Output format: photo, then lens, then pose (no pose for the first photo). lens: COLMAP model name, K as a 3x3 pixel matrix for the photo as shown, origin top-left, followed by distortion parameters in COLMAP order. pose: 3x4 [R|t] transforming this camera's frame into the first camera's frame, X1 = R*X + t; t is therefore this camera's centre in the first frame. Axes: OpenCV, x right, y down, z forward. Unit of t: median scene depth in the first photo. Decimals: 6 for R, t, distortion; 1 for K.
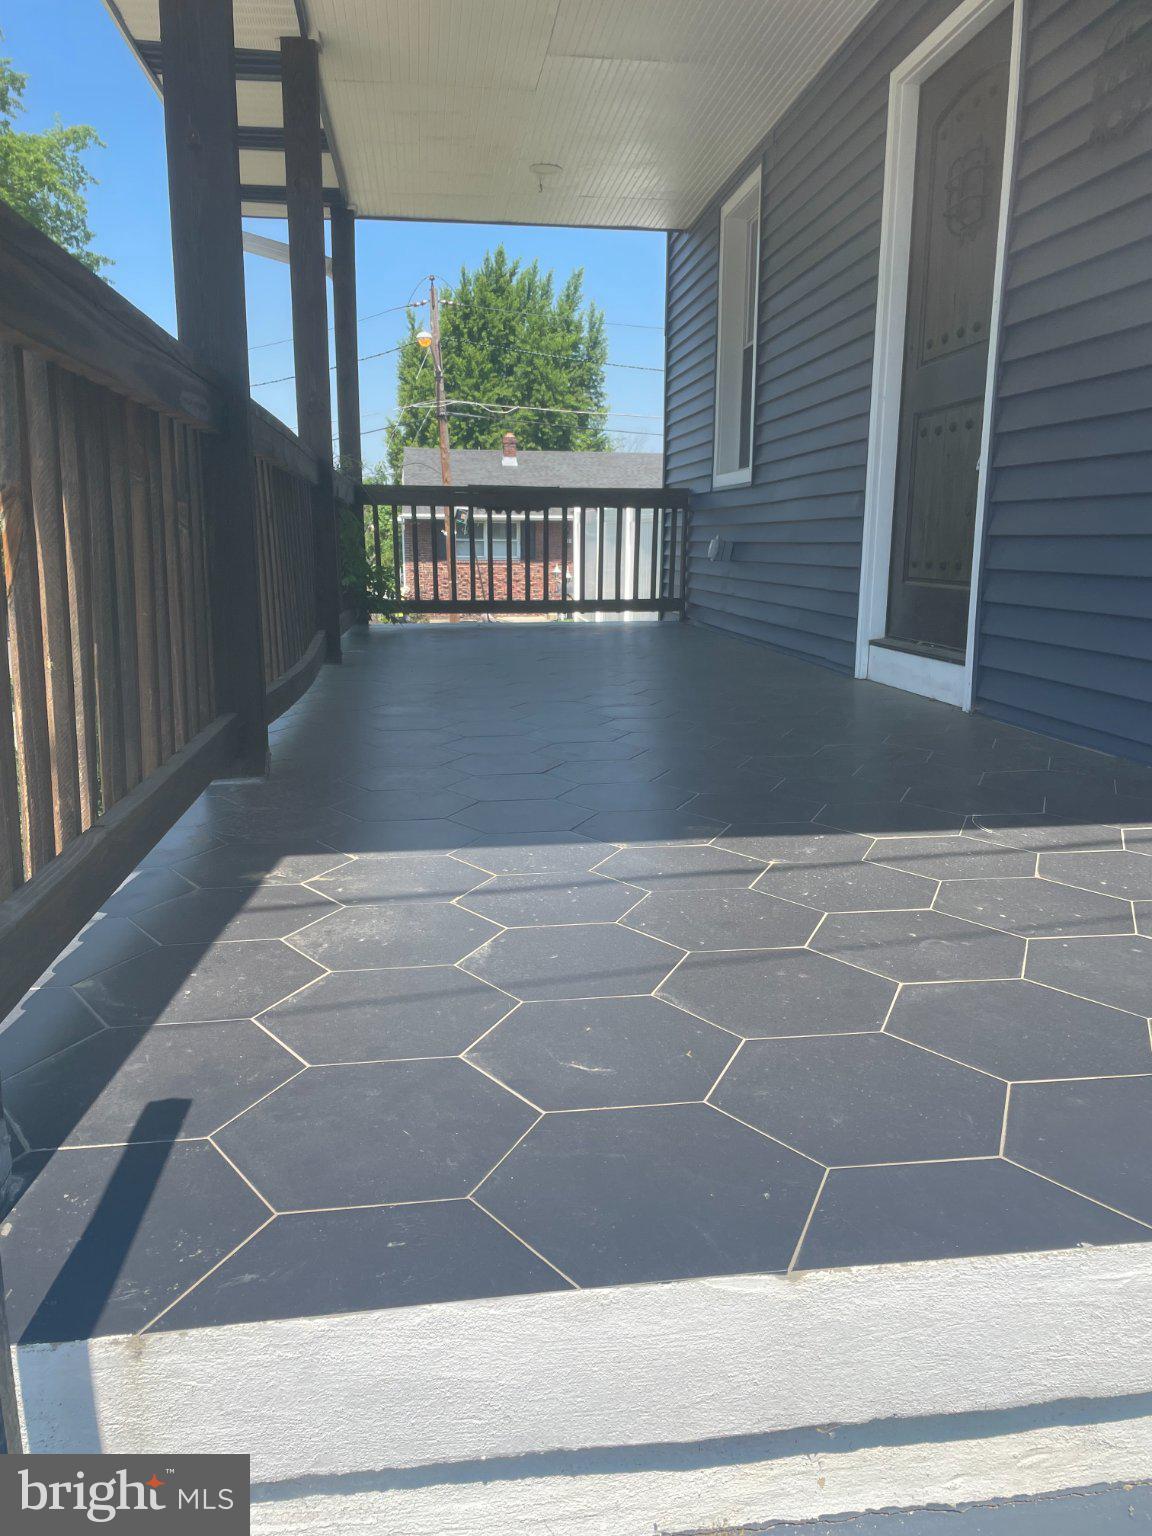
lens RADIAL K [[1150.5, 0, 576.0], [0, 1150.5, 768.0], [0, 0, 1]] dist [0.101829, -0.119320]
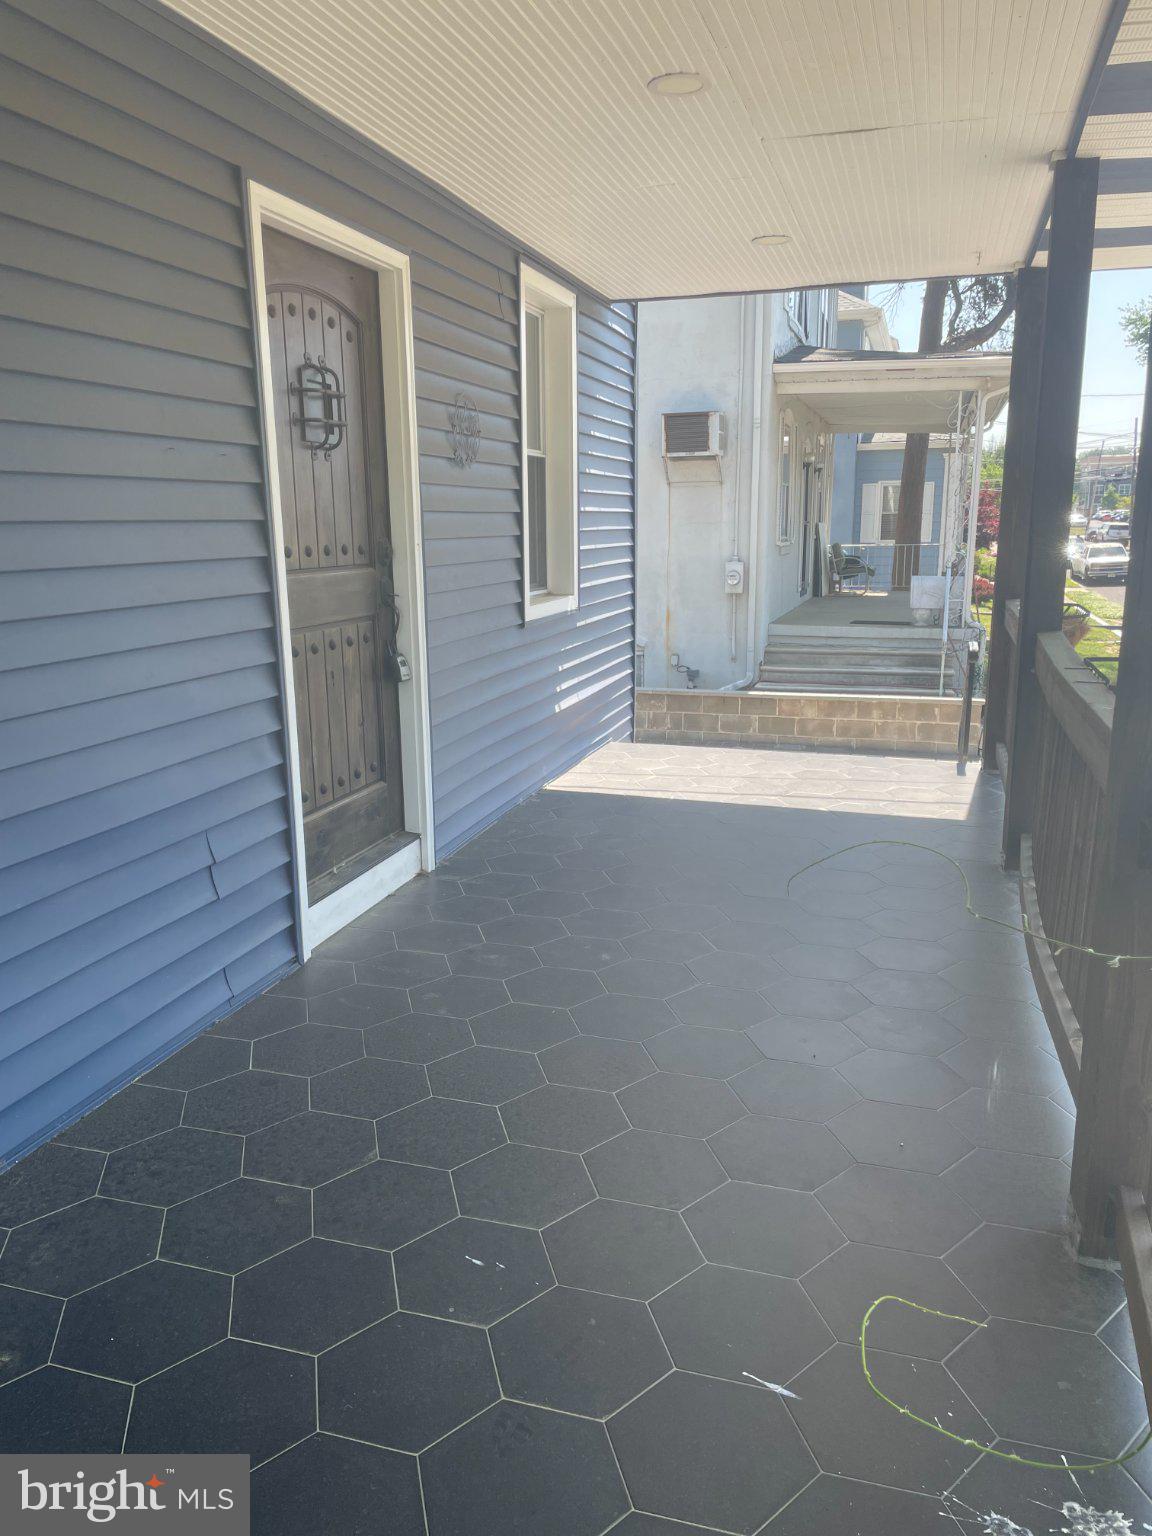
lens RADIAL K [[1150.5, 0, 576.0], [0, 1150.5, 768.0], [0, 0, 1]] dist [0.101829, -0.119320]
pose [[-0.905844, -0.091292, 0.413657, -0.549543], [0.082746, 0.919559, 0.384142, -1.111343], [-0.415450, 0.382201, -0.825423, 3.528752]]
